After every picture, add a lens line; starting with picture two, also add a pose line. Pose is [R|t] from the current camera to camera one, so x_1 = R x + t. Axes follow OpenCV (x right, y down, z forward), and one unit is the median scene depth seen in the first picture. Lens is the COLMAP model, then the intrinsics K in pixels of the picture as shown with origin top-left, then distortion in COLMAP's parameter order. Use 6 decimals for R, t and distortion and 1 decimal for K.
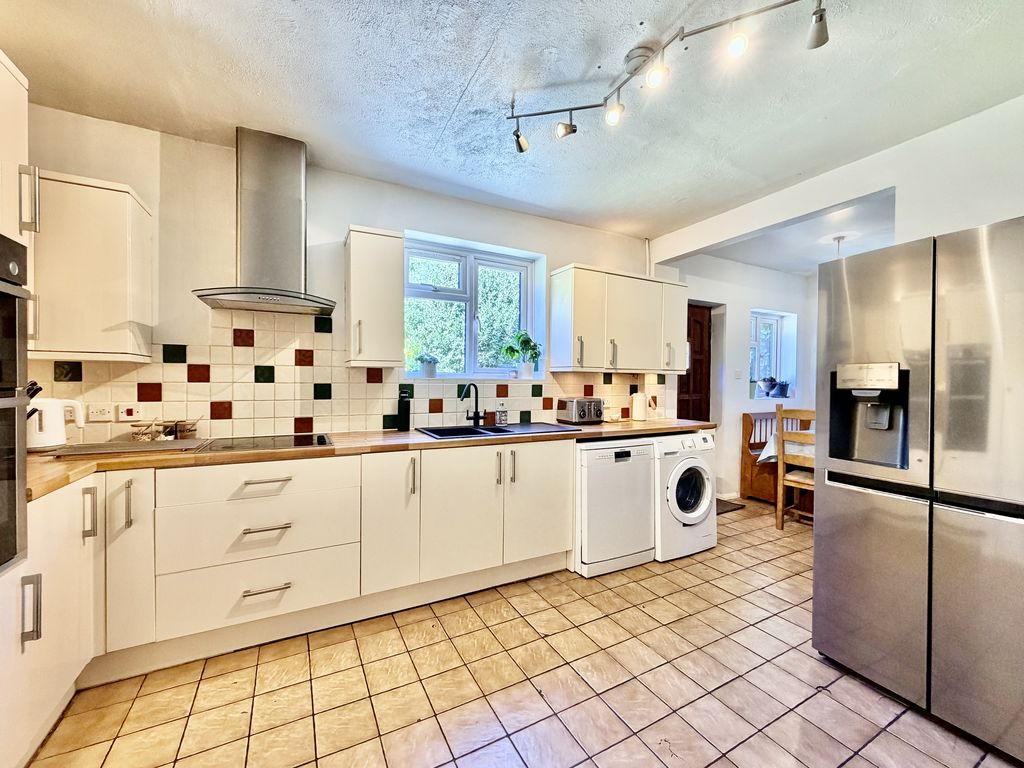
lens RADIAL K [[405.0, 0, 512.2], [0, 405.0, 386.3], [0, 0, 1]] dist [-0.003005, -0.000036]
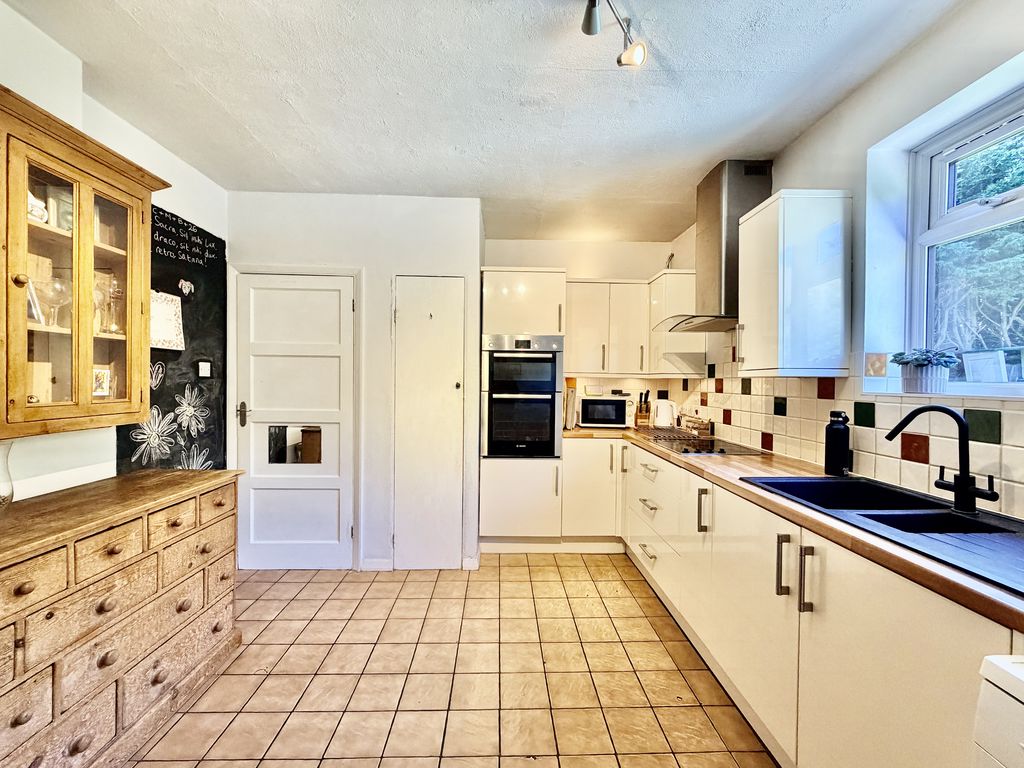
lens RADIAL K [[405.0, 0, 512.2], [0, 405.0, 386.3], [0, 0, 1]] dist [-0.003005, -0.000036]
pose [[-0.444691, -0.001624, -0.895682, 0.668507], [-0.026211, 0.999594, 0.011201, -0.029157], [0.895300, 0.028457, -0.444553, 1.027418]]
